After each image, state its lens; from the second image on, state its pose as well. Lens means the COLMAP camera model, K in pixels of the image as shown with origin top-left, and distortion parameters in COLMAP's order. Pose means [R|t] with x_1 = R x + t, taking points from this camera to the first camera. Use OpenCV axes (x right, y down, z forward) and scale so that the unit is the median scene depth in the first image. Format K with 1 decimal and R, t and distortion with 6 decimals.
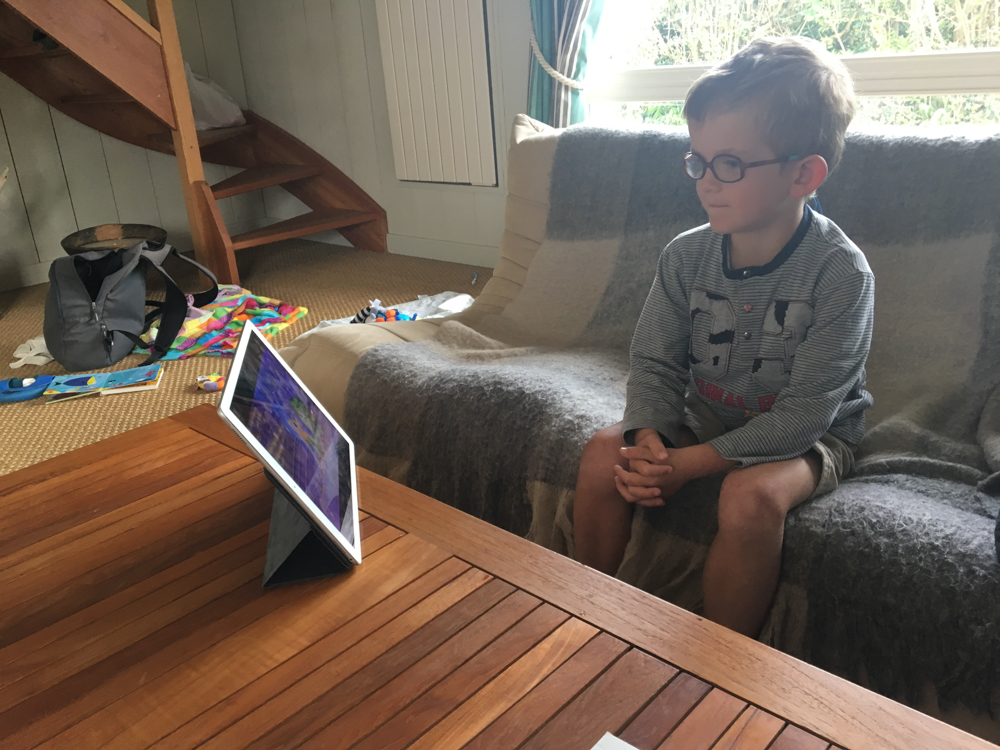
lens RADIAL K [[845.0, 0, 500.3], [0, 845.0, 371.6], [0, 0, 1]] dist [-0.007166, -0.007953]
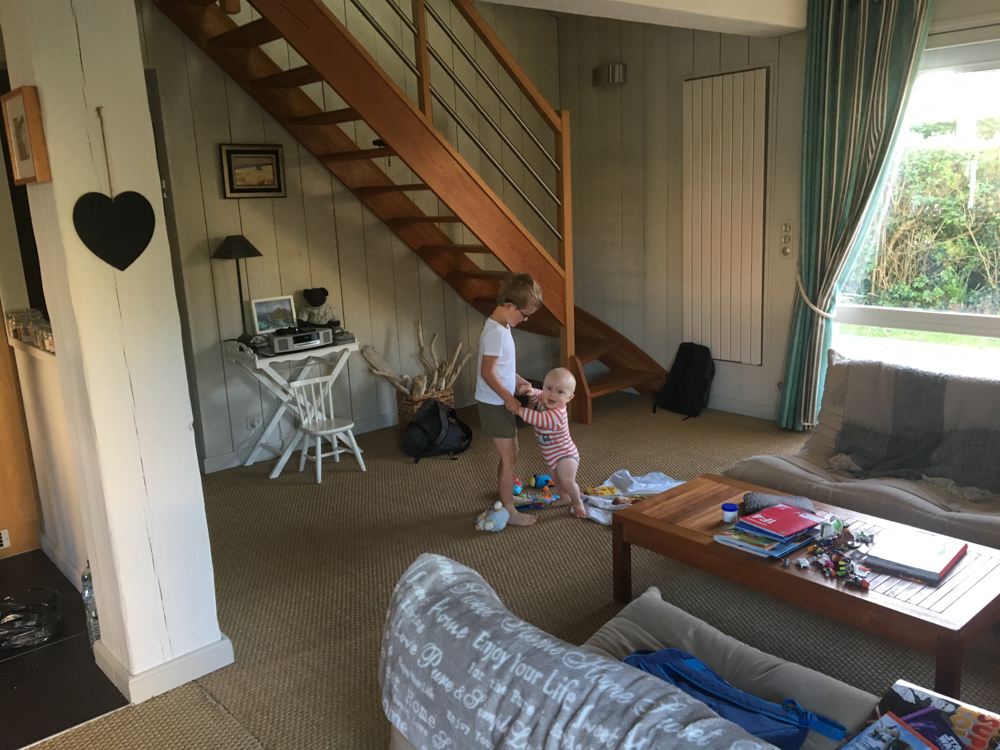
lens RADIAL K [[845.0, 0, 500.6], [0, 845.0, 382.0], [0, 0, 1]] dist [-0.007166, -0.007953]
pose [[0.992519, 0.039208, -0.115626, -0.363338], [-0.053438, 0.991008, -0.122665, 0.038686], [0.109777, 0.127926, 0.985690, -0.734957]]
